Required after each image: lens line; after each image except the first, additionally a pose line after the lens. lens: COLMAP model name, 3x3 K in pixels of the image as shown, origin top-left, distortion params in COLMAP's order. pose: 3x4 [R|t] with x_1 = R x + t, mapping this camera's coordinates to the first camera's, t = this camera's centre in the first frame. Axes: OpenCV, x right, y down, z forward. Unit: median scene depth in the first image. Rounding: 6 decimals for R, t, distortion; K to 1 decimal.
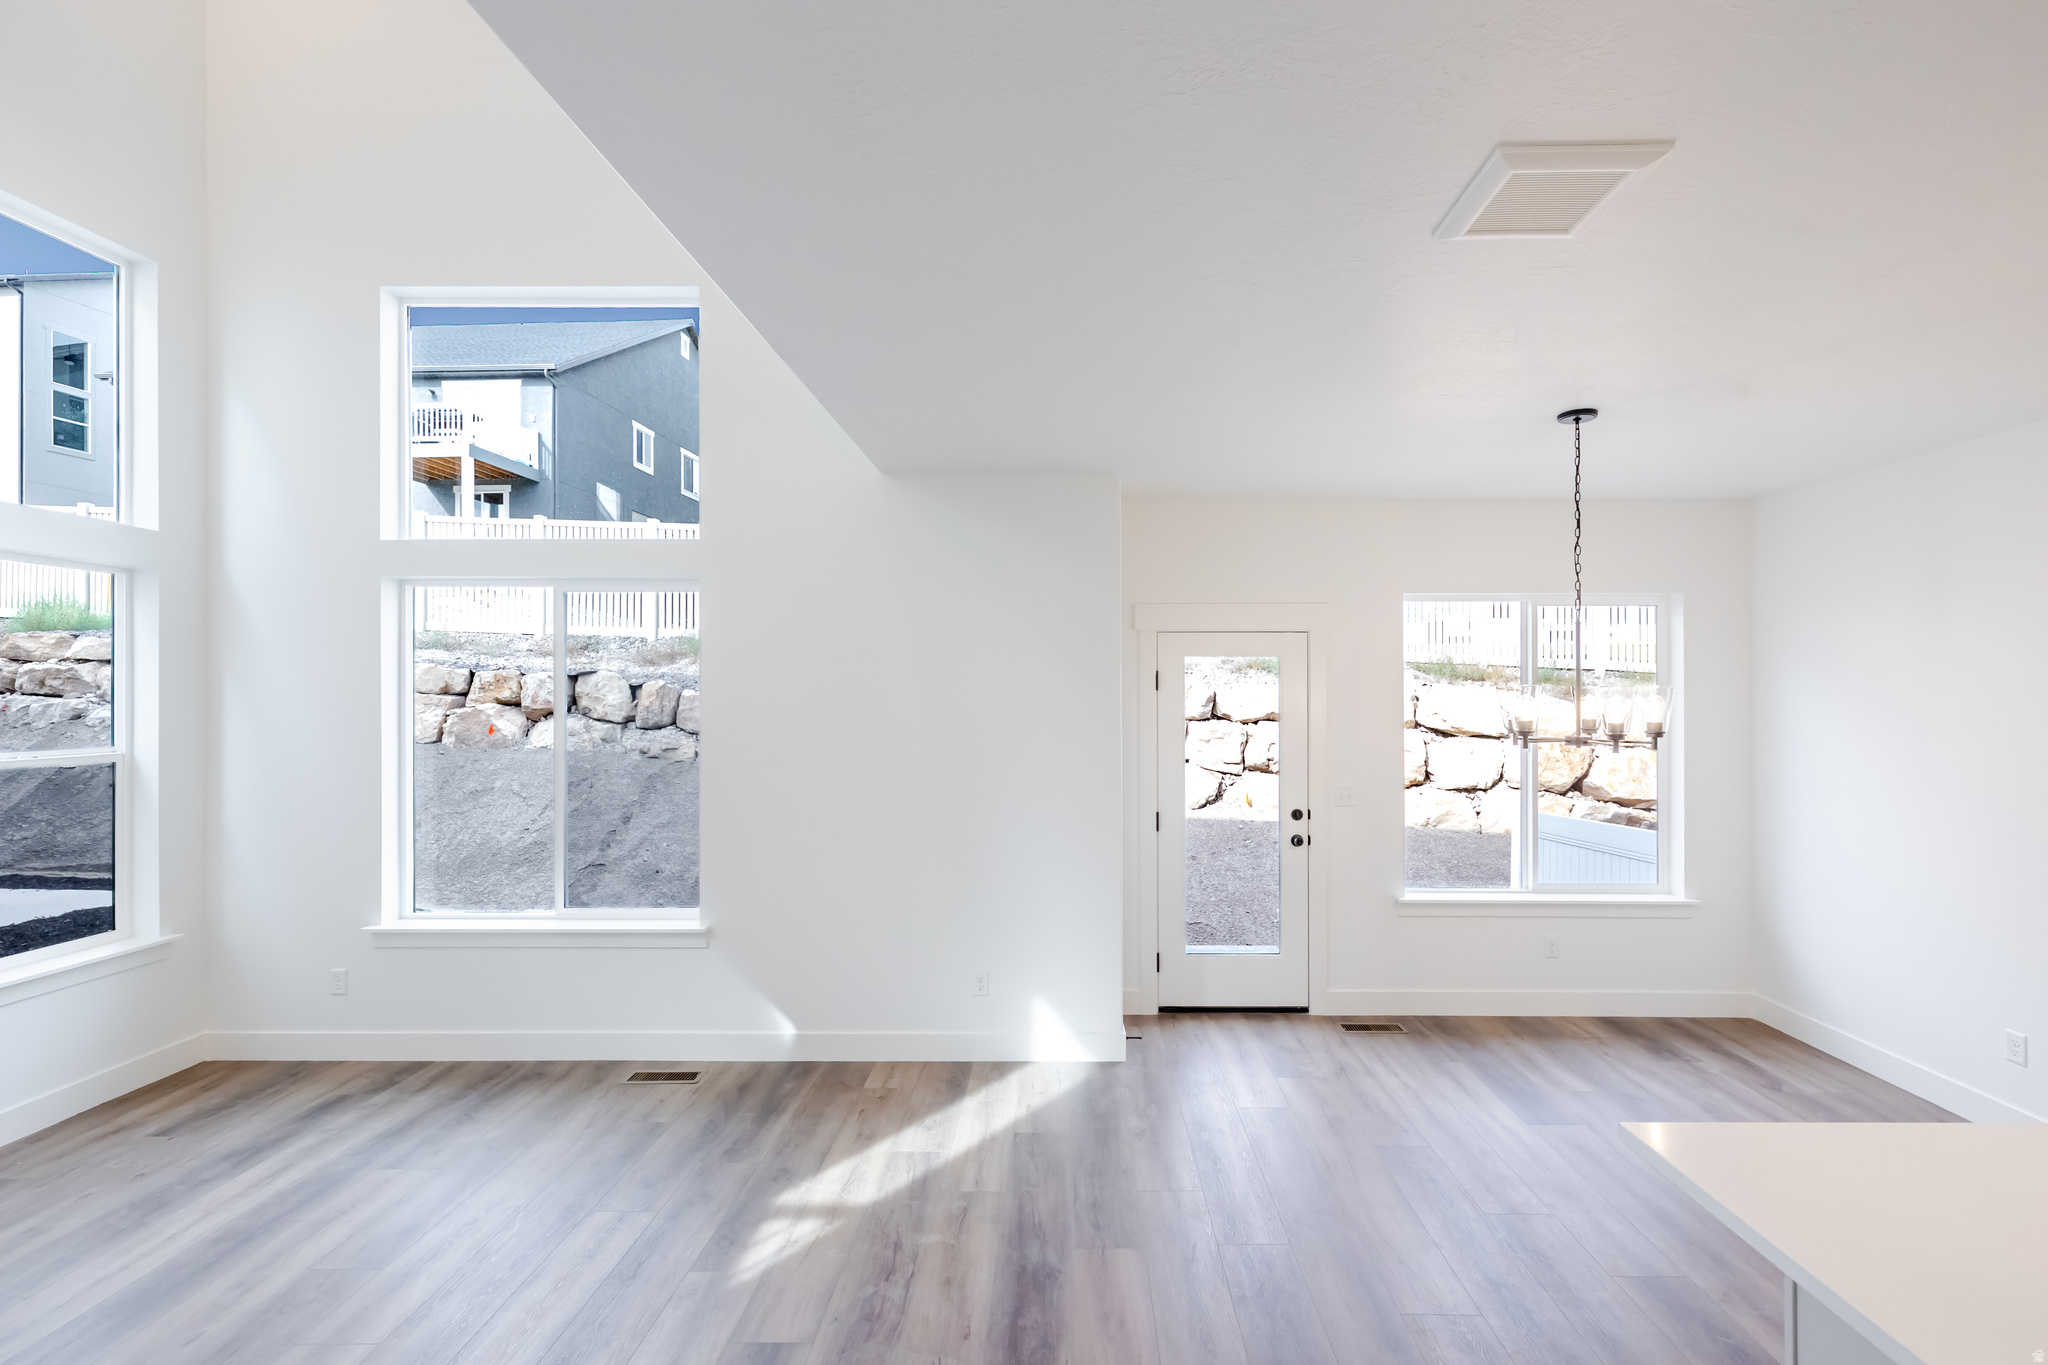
lens RADIAL K [[883.7, 0, 1043.3], [0, 883.7, 694.6], [0, 0, 1]] dist [0.003501, 0.000647]
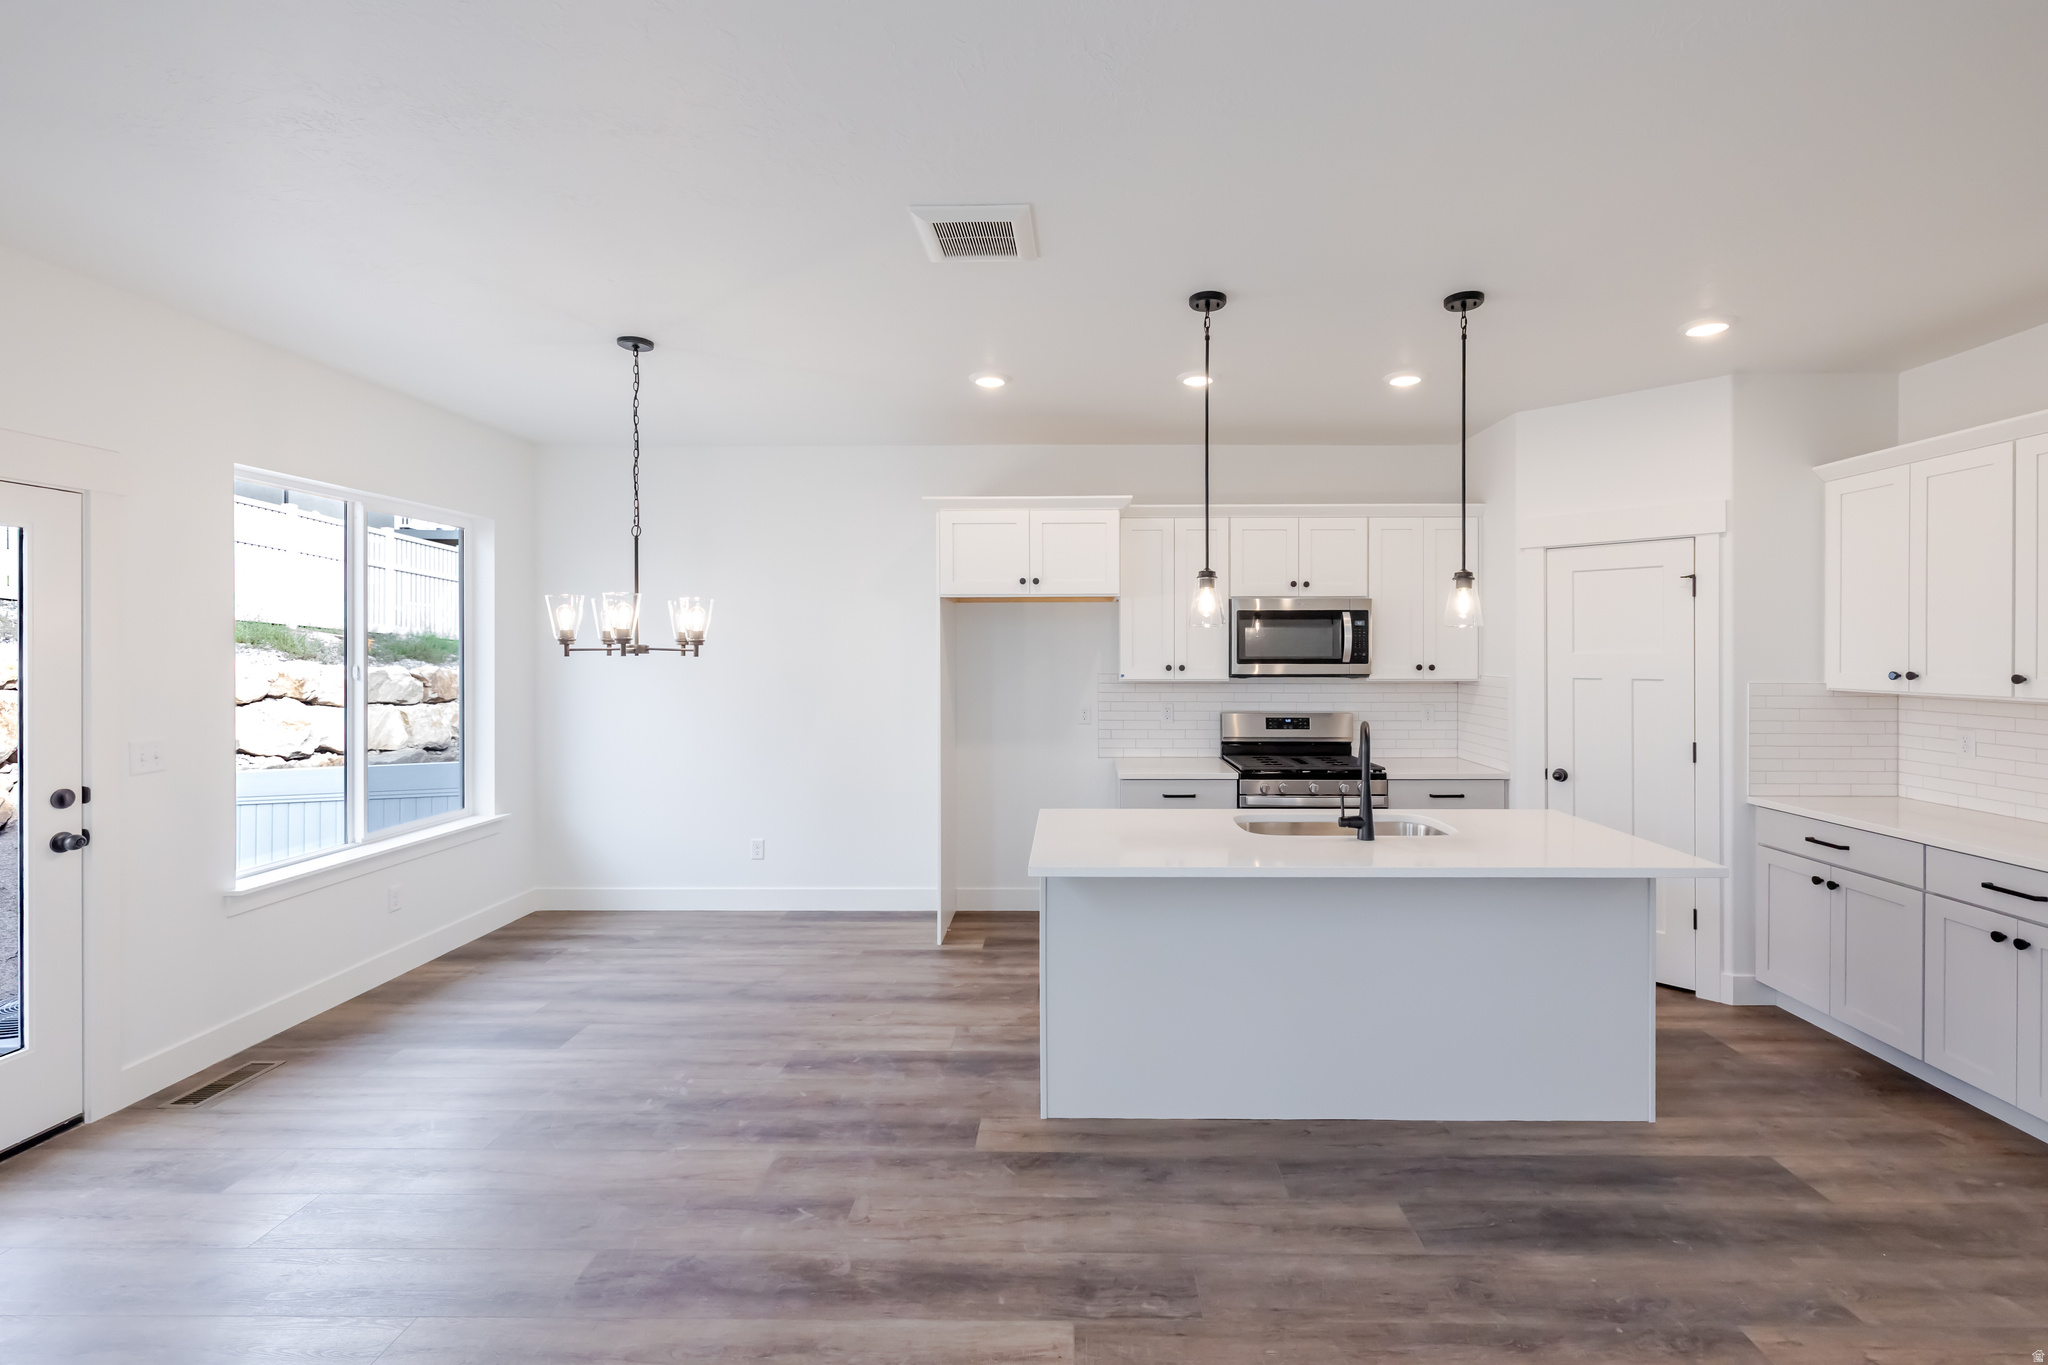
lens RADIAL K [[883.7, 0, 1083.3], [0, 883.7, 665.8], [0, 0, 1]] dist [0.003501, 0.000647]
pose [[-0.030950, -0.012759, 0.999439, -0.369145], [0.000101, 0.999918, 0.012769, 0.044549], [-0.999521, 0.000496, -0.030946, 0.379169]]
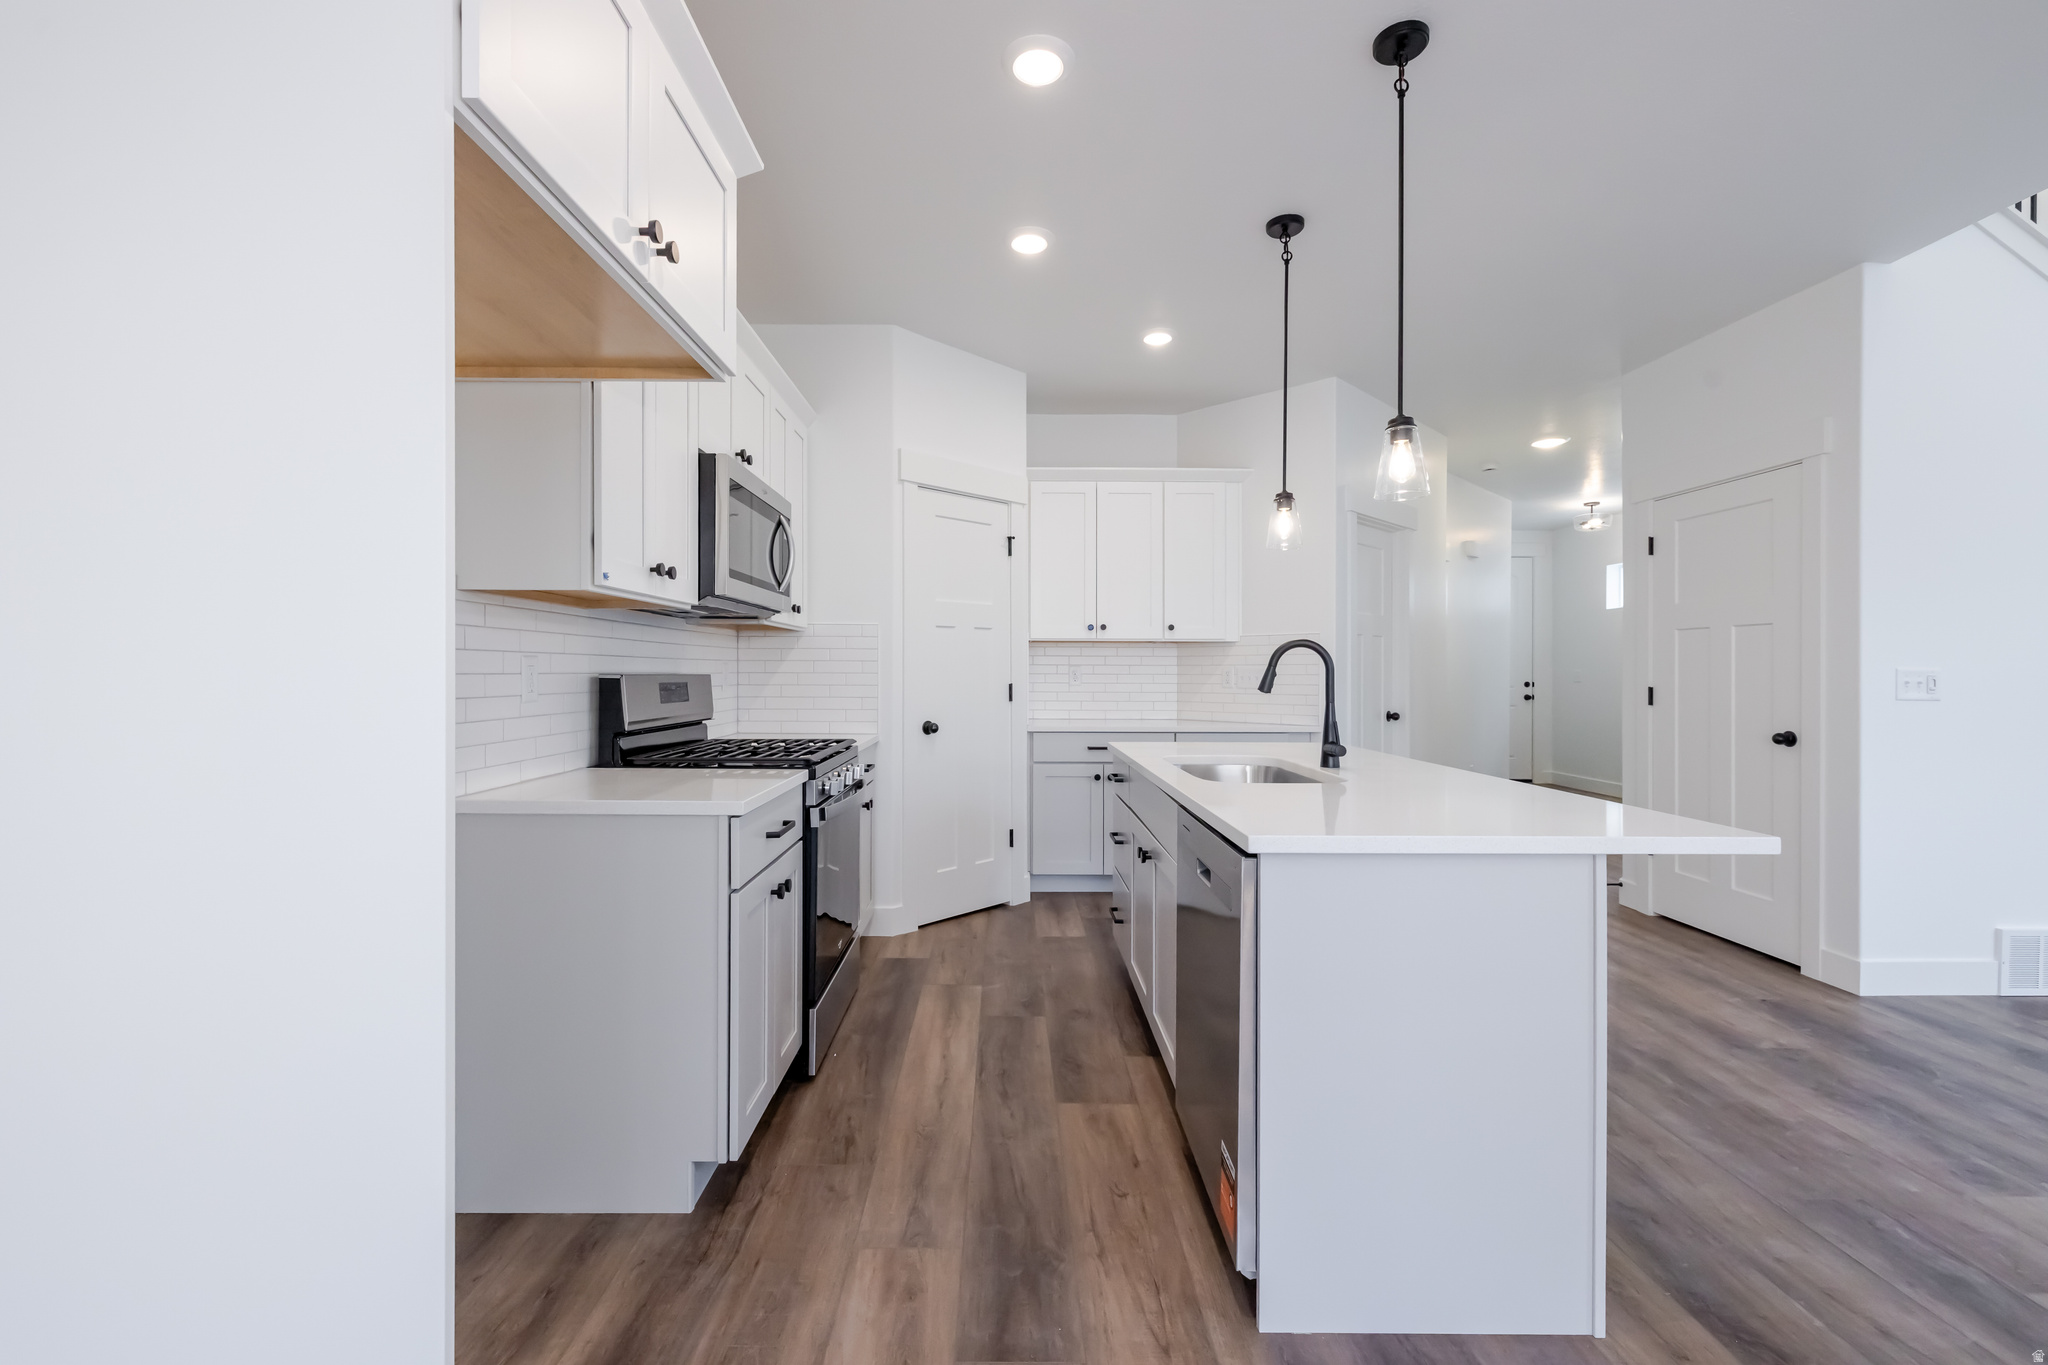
lens RADIAL K [[883.7, 0, 993.4], [0, 883.7, 671.2], [0, 0, 1]] dist [0.003501, 0.000647]
pose [[-0.999316, 0.002322, -0.036897, 0.602169], [0.002294, 0.999997, 0.000798, 0.121919], [0.036898, 0.000713, -0.999319, 0.764198]]
